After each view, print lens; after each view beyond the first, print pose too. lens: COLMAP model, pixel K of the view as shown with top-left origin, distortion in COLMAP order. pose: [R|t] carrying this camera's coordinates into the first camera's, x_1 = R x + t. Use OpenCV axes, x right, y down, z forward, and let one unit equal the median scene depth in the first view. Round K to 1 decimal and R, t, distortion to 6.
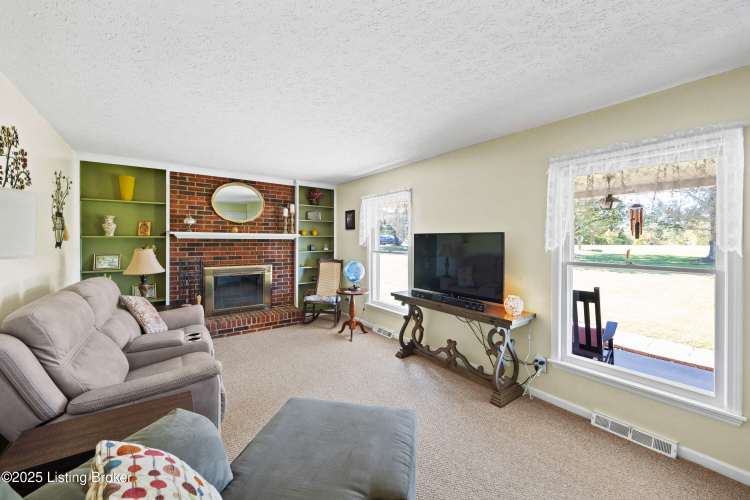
lens RADIAL K [[289.0, 0, 375.2], [0, 289.0, 245.0], [0, 0, 1]] dist [-0.009545, -0.000064]
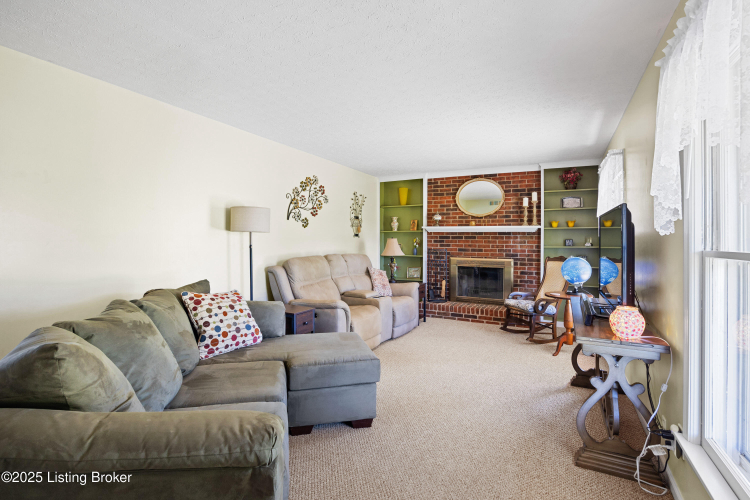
lens RADIAL K [[350.4, 0, 381.2], [0, 350.4, 242.4], [0, 0, 1]] dist [-0.003225, -0.000119]
pose [[0.458292, 0.003883, -0.888793, 0.504814], [-0.019370, 0.999797, -0.005619, 0.030953], [0.888591, 0.019791, 0.458274, 0.112234]]
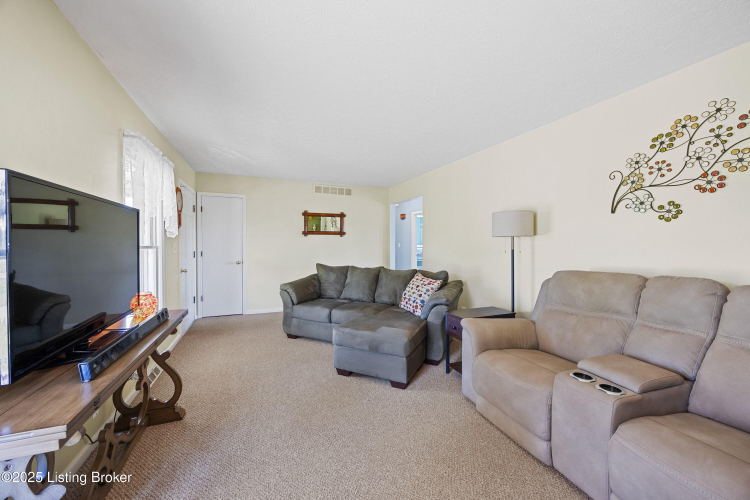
lens RADIAL K [[289.0, 0, 374.6], [0, 289.0, 248.3], [0, 0, 1]] dist [-0.009545, -0.000064]
pose [[-0.970684, -0.010632, 0.240122, -0.184314], [-0.003420, 0.999531, 0.030432, 0.015812], [-0.240333, 0.028718, -0.970266, 0.910612]]
